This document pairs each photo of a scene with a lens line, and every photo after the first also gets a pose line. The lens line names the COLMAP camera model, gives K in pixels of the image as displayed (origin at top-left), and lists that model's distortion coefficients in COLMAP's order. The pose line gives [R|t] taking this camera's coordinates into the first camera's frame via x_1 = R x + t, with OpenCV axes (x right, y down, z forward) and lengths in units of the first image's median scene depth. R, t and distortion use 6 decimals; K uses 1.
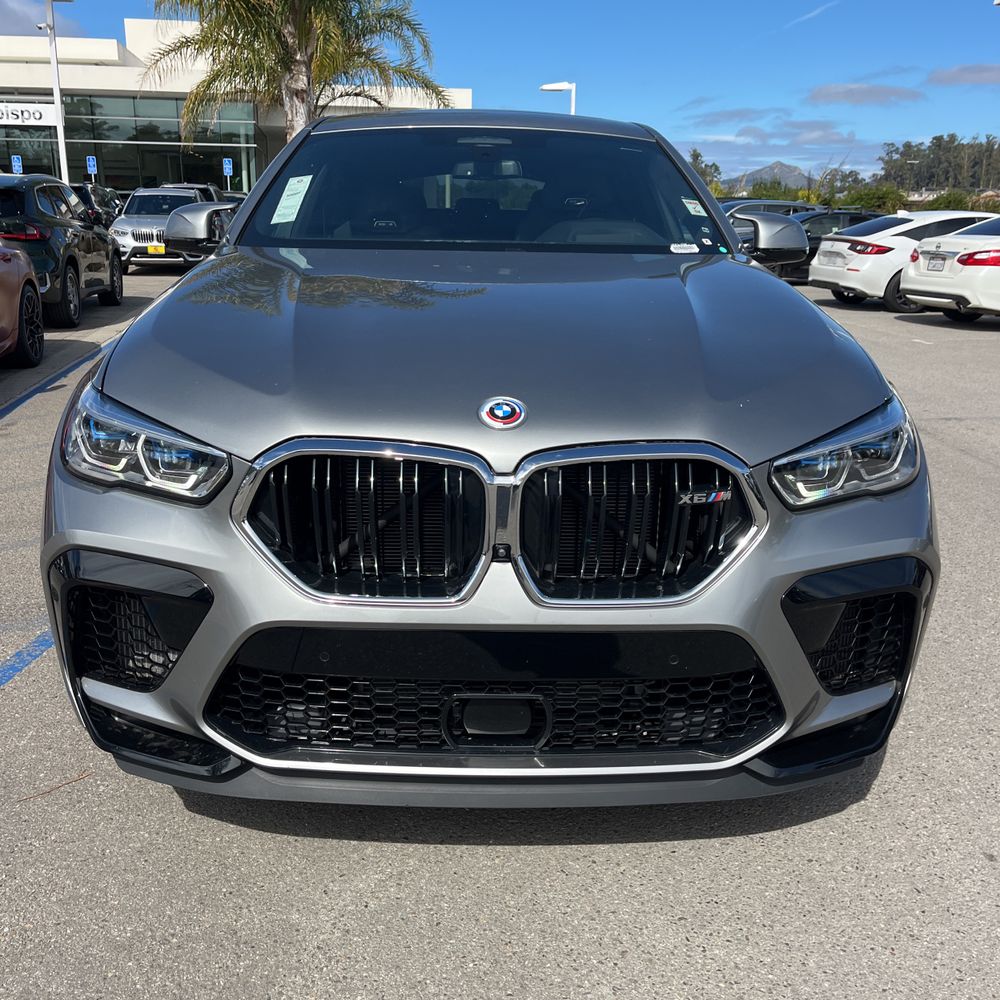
lens RADIAL K [[1021.6, 0, 492.5], [0, 1021.6, 496.6], [0, 0, 1]] dist [0.064309, -0.082378]
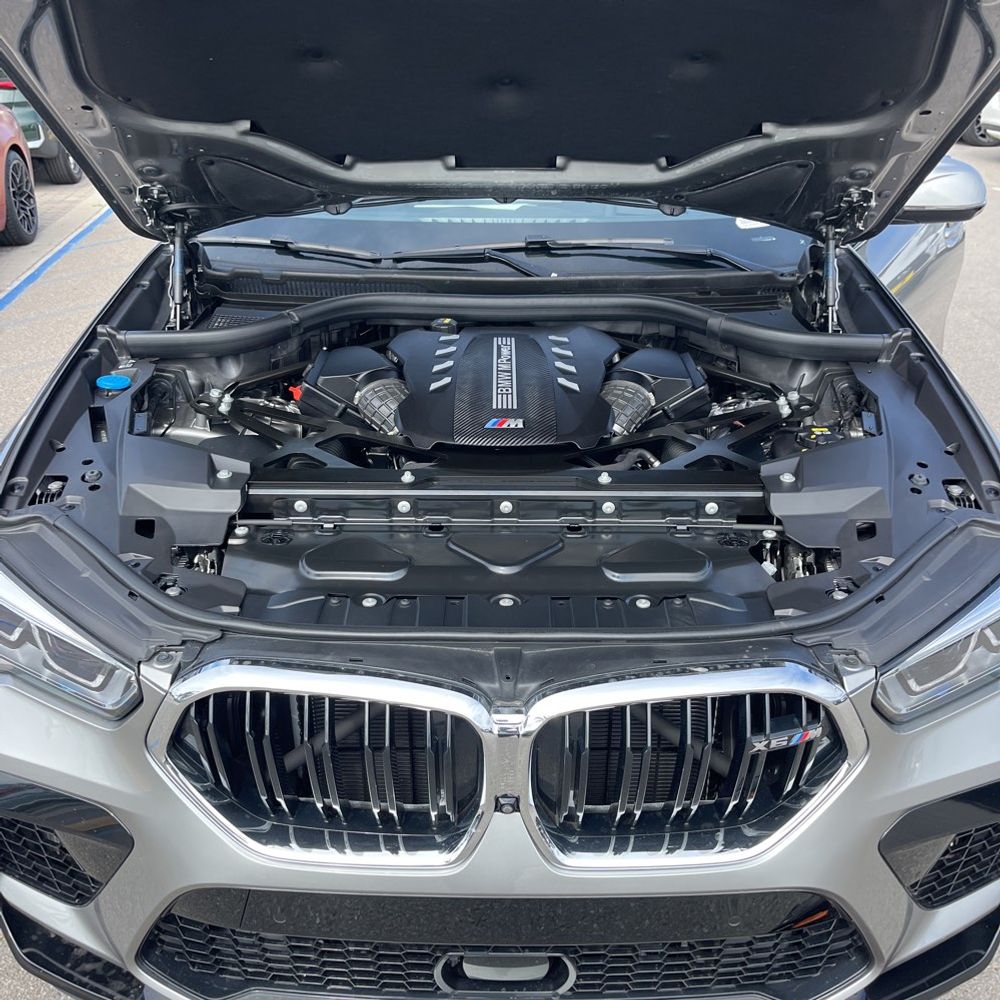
lens RADIAL K [[1023.1, 0, 500.9], [0, 1023.1, 496.8], [0, 0, 1]] dist [0.024102, 0.001017]
pose [[0.999527, -0.002096, -0.030678, 0.023504], [0.007547, 0.983884, 0.178647, -0.253685], [0.029809, -0.178794, 0.983435, 0.260403]]
